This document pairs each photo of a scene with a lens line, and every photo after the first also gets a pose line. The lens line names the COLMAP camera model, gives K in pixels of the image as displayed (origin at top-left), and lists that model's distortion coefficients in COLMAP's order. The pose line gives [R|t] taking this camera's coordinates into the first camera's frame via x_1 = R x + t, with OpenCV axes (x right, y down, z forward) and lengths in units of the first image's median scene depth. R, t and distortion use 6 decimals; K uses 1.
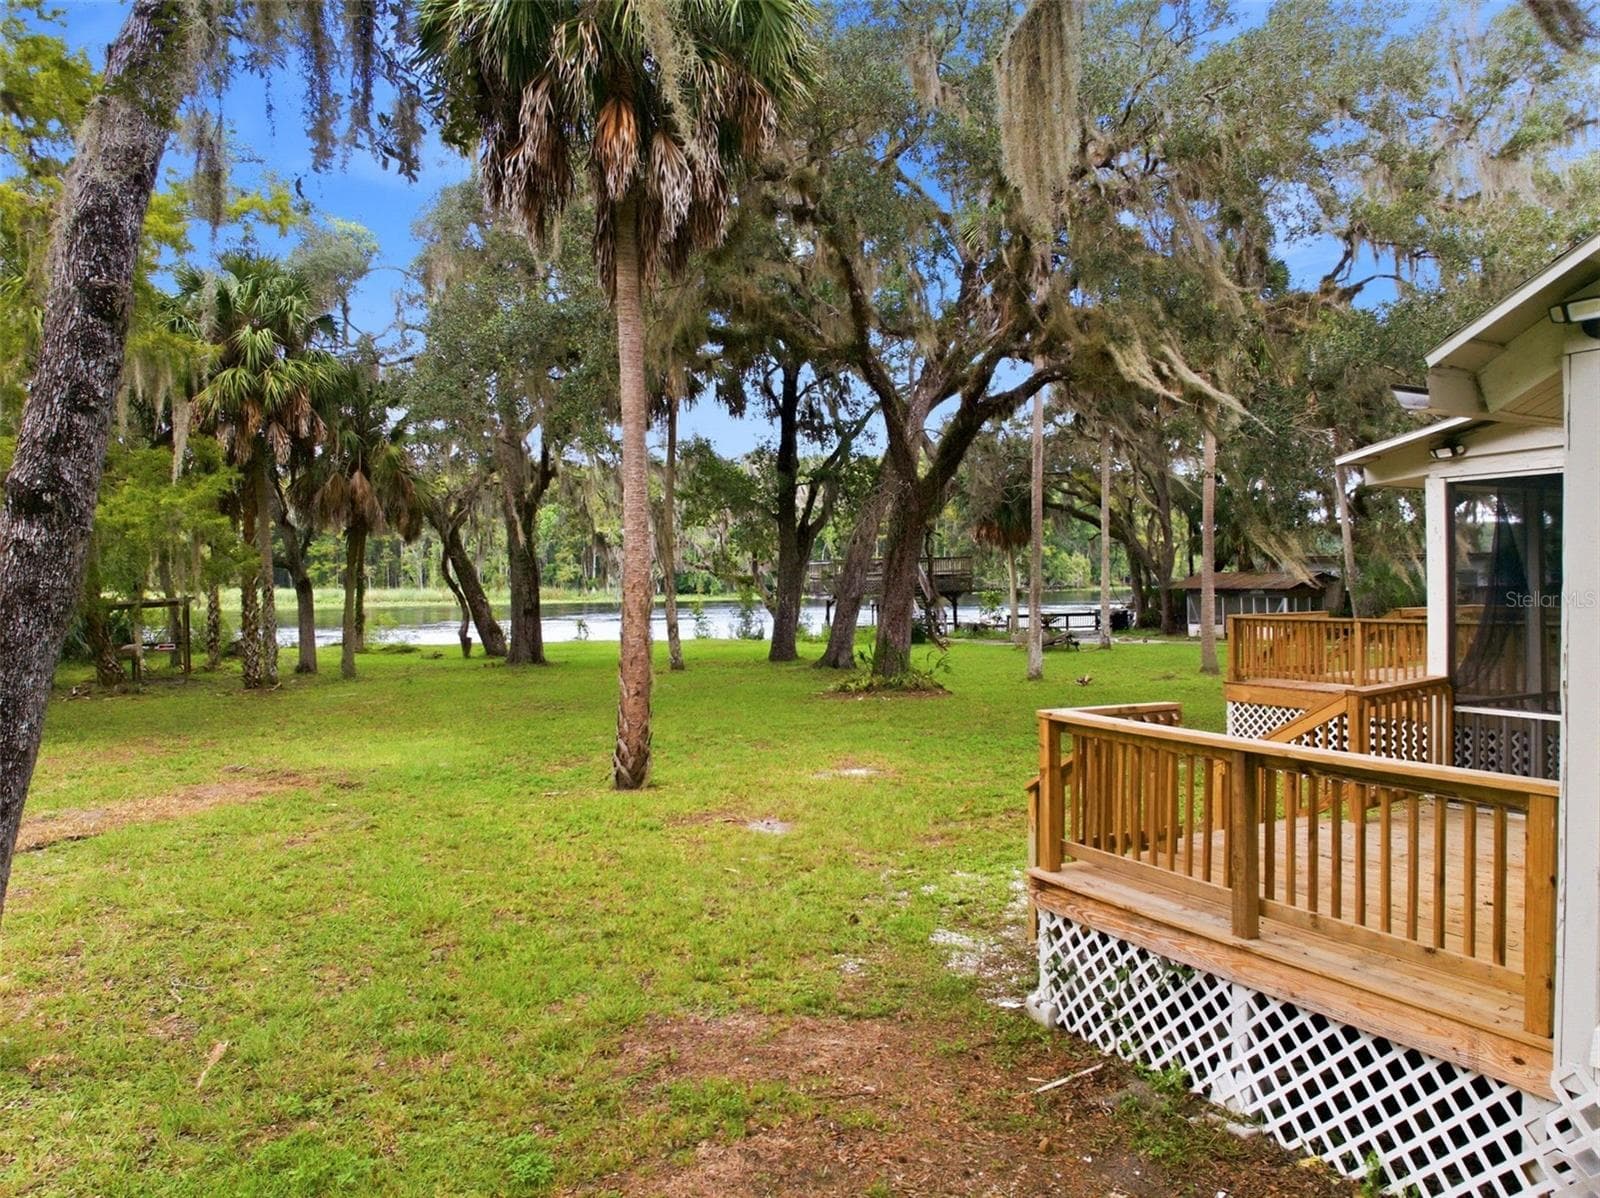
lens RADIAL K [[1127.2, 0, 800.0], [0, 1127.2, 599.0], [0, 0, 1]] dist [-0.038401, -0.008131]
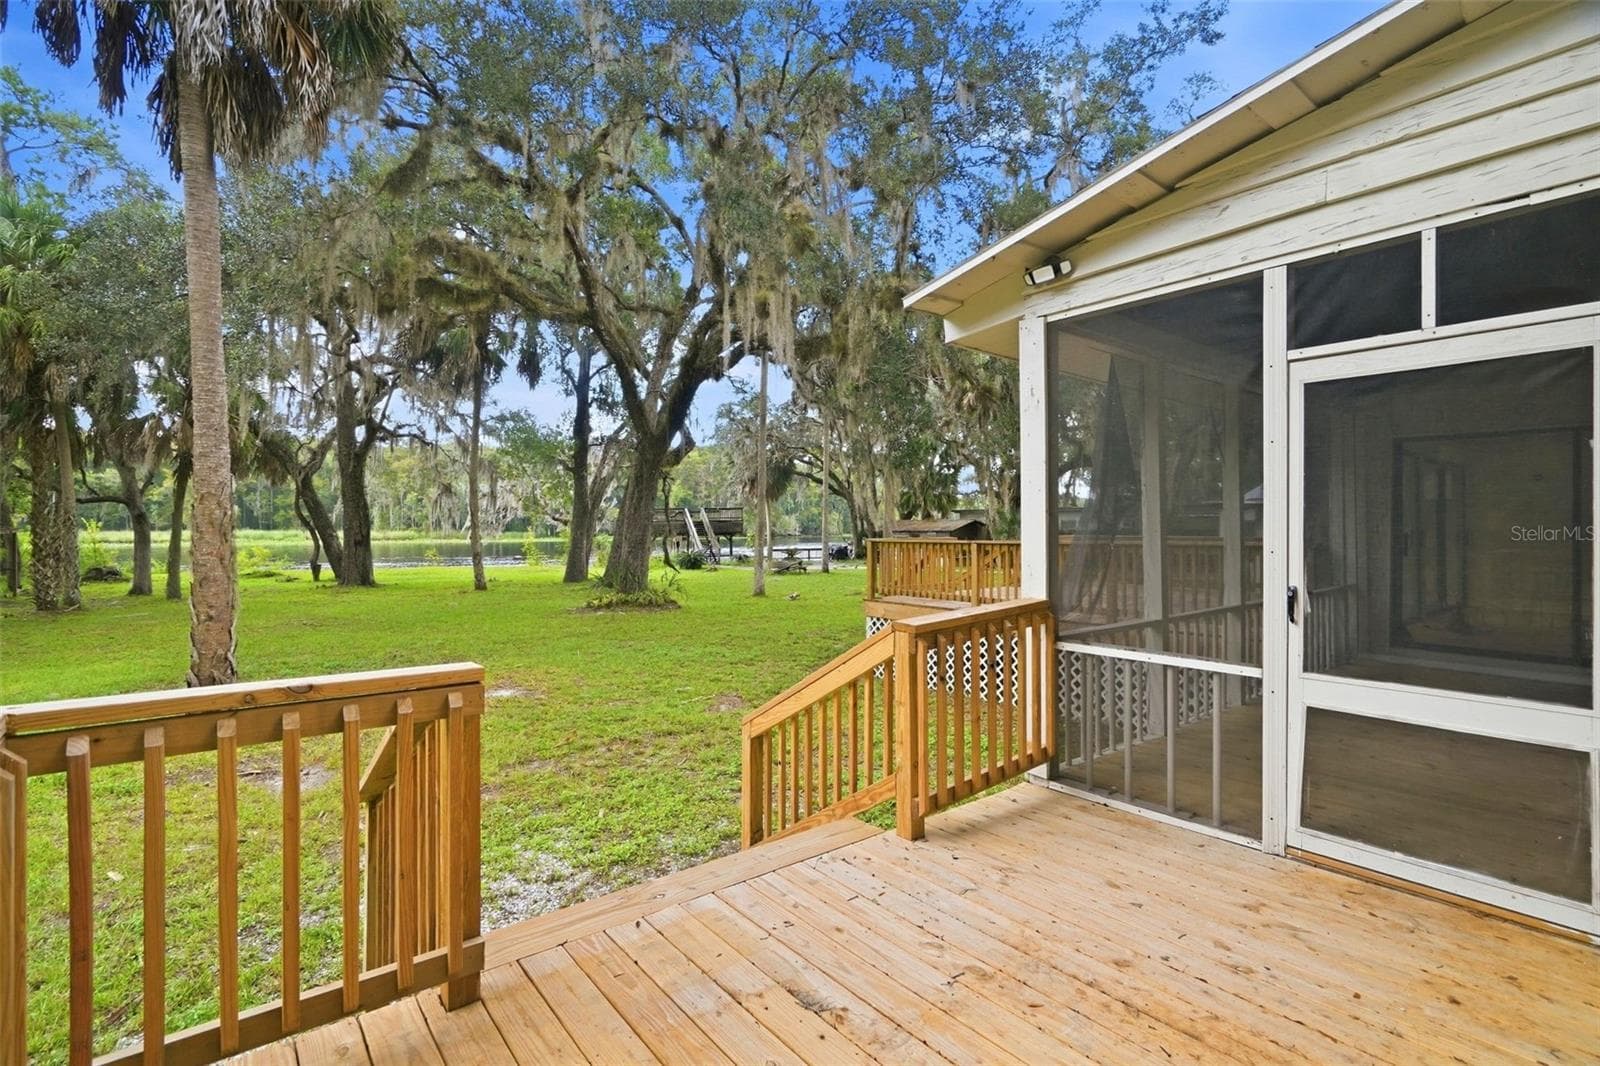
lens RADIAL K [[730.0, 0, 800.0], [0, 730.0, 533.0], [0, 0, 1]] dist [-0.000138, -0.000155]
pose [[0.982336, 0.008615, 0.186926, 0.083489], [-0.006235, 0.999892, -0.013315, 0.008534], [-0.187020, 0.011915, 0.982284, 0.140296]]
